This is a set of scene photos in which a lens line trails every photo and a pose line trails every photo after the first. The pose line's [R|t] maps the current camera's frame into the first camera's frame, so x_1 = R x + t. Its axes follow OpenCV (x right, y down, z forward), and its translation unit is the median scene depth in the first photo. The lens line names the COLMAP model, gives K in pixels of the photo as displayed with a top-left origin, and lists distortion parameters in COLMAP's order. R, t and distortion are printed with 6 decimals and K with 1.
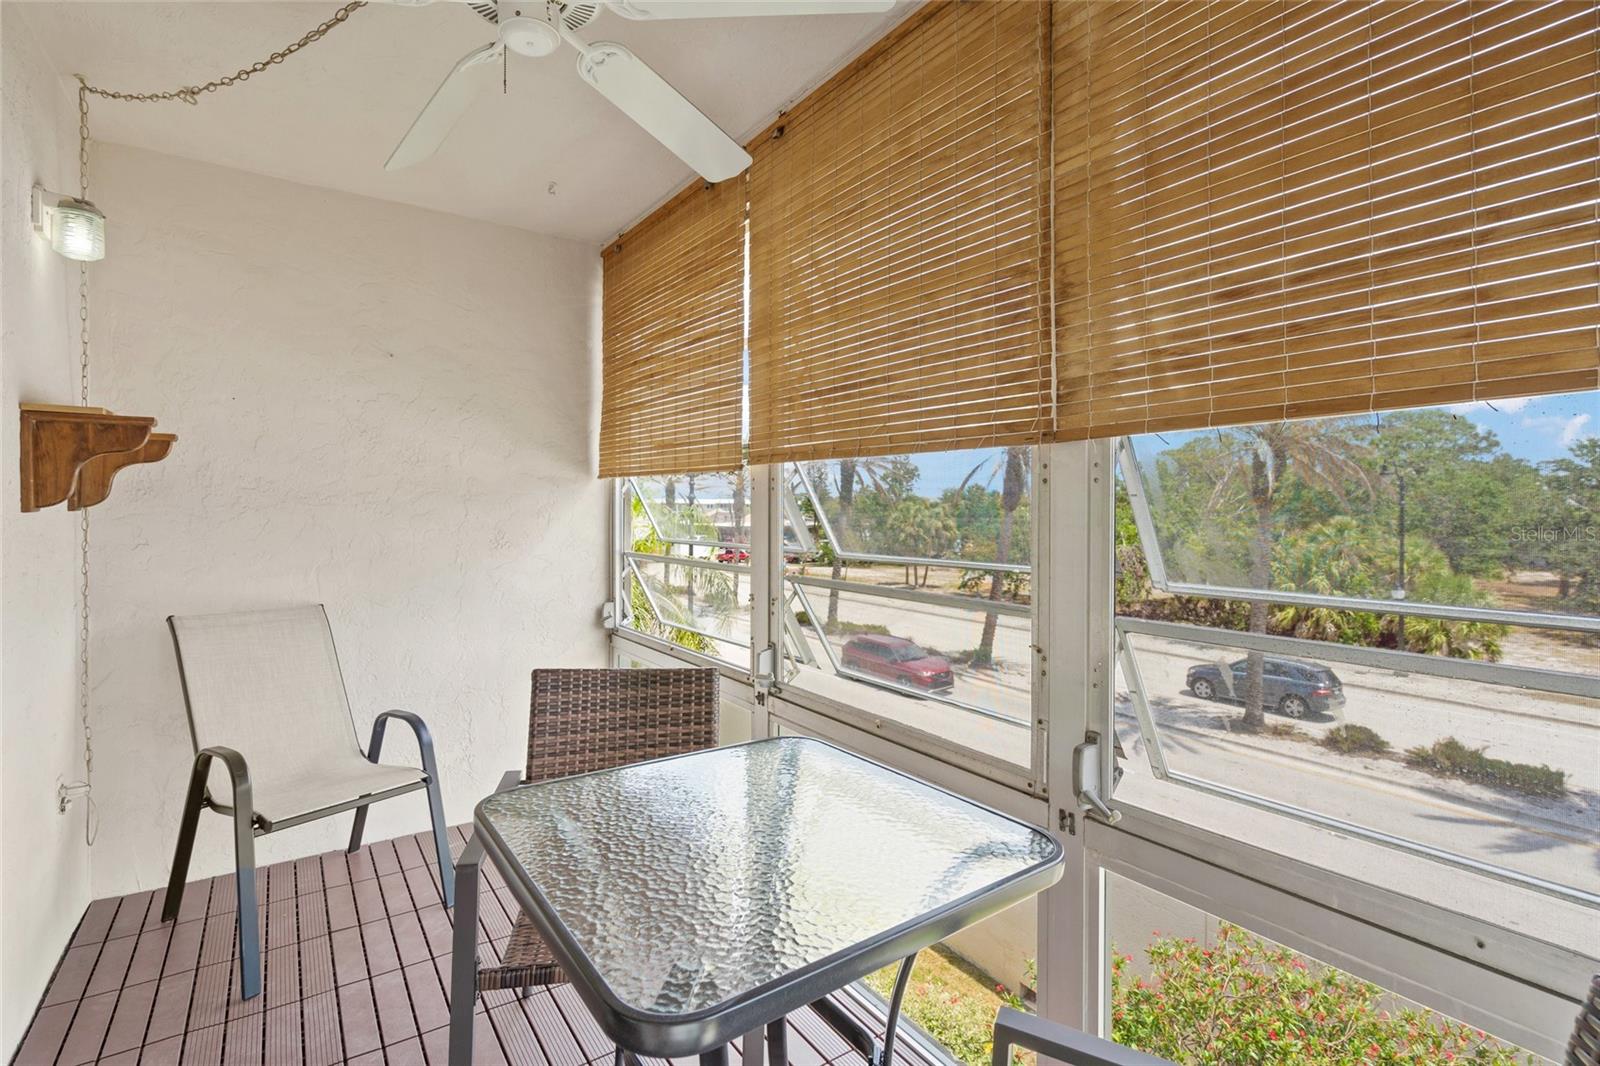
lens RADIAL K [[730.8, 0, 779.6], [0, 730.8, 513.6], [0, 0, 1]] dist [-0.003024, 0.000841]
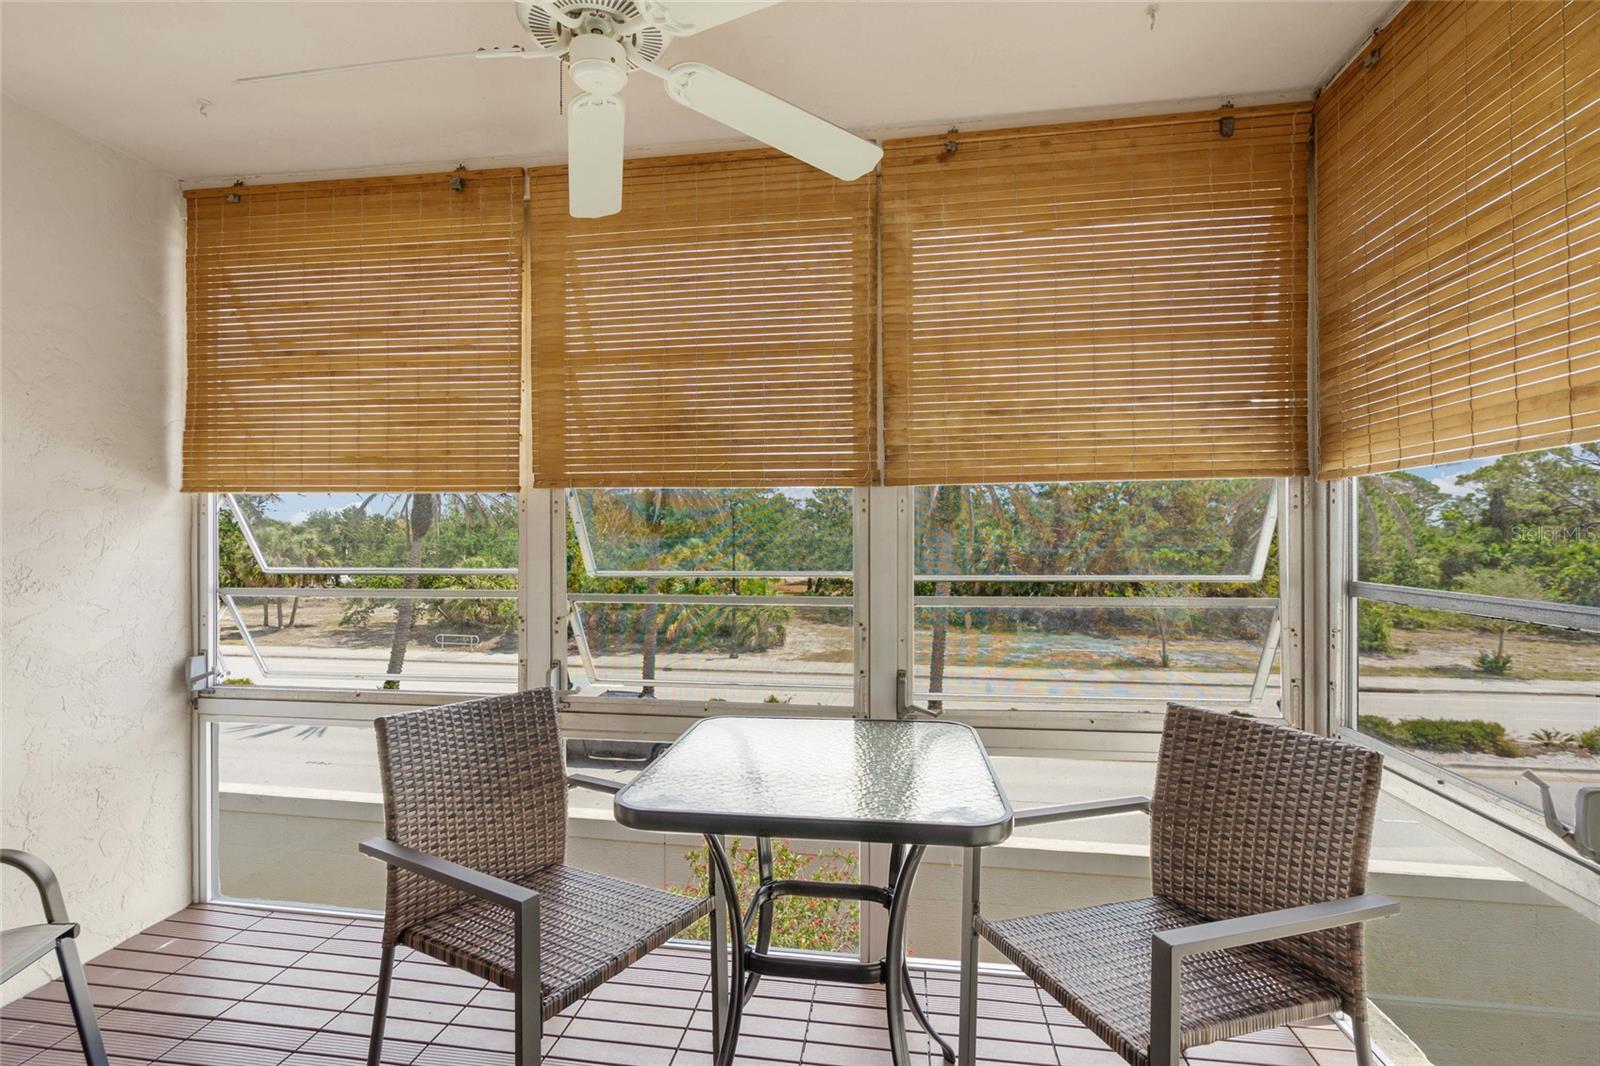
lens RADIAL K [[730.8, 0, 794.4], [0, 730.8, 535.1], [0, 0, 1]] dist [-0.003024, 0.000841]
pose [[0.688523, -0.006302, 0.725188, -0.354524], [0.009532, 0.999955, -0.000360, 0.001870], [-0.725152, 0.007160, 0.688551, 0.031191]]
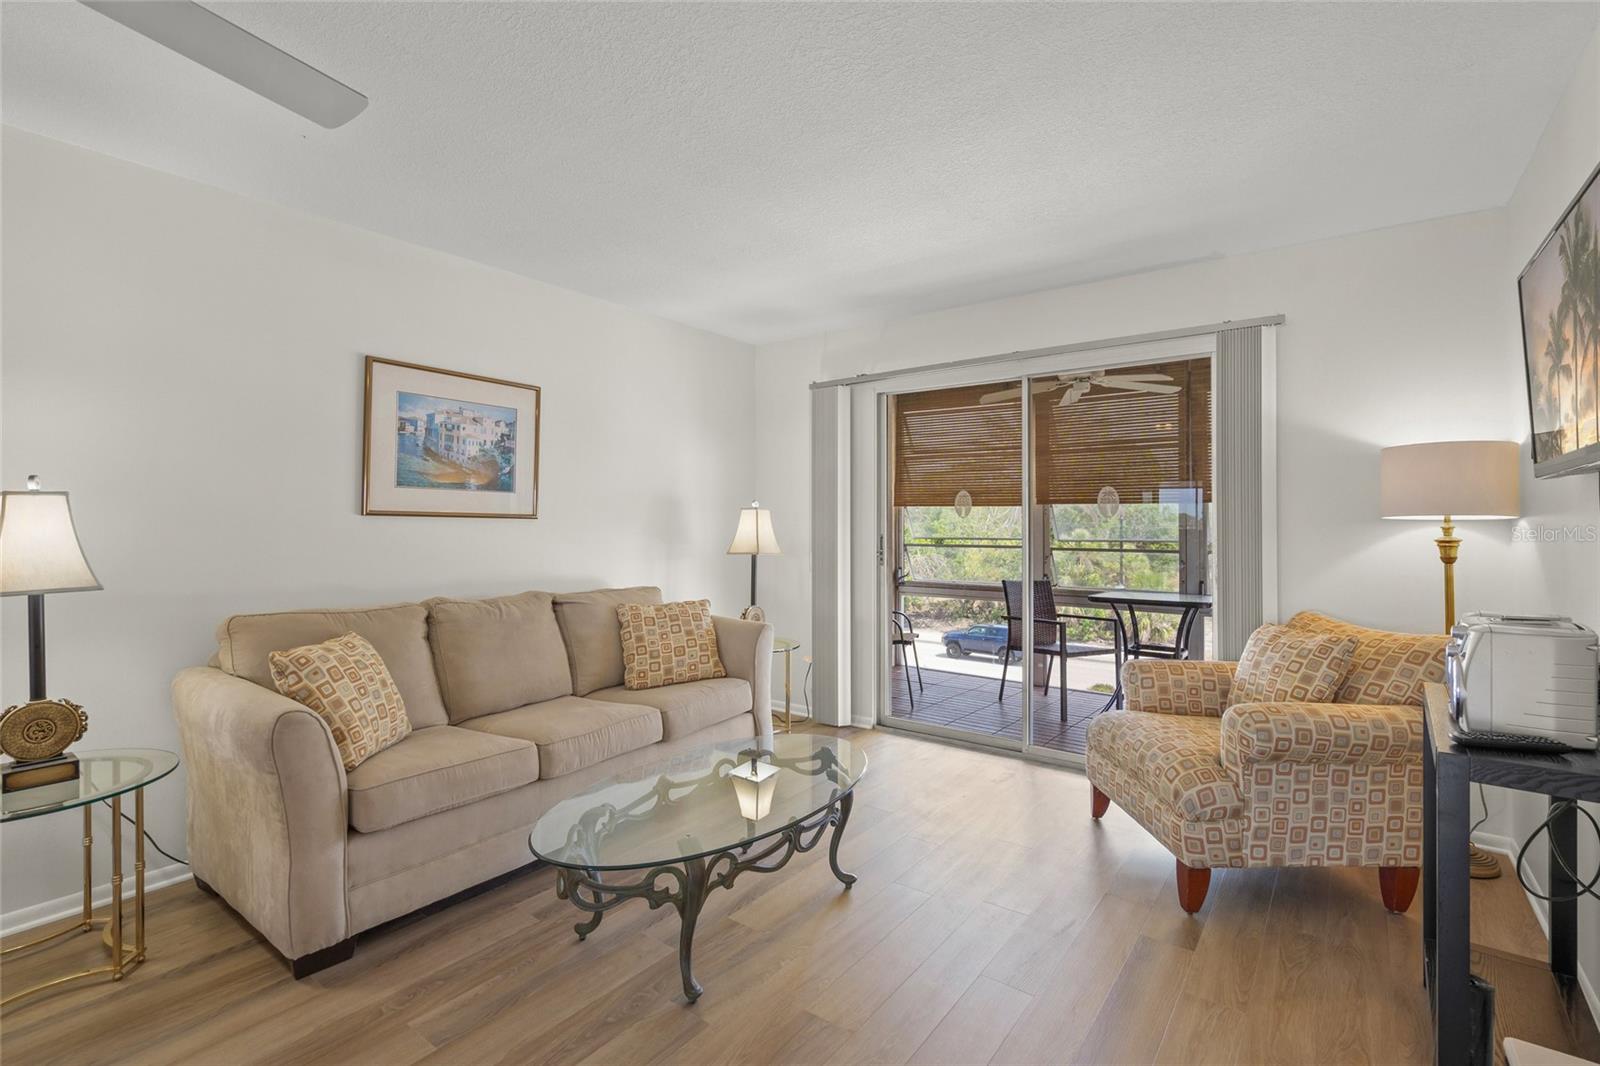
lens RADIAL K [[730.8, 0, 782.9], [0, 730.8, 517.1], [0, 0, 1]] dist [-0.003024, 0.000841]
pose [[0.956681, -0.000579, 0.291138, -1.113450], [0.005847, 0.999835, -0.017223, 0.011524], [-0.291080, 0.018179, 0.956526, -0.809289]]
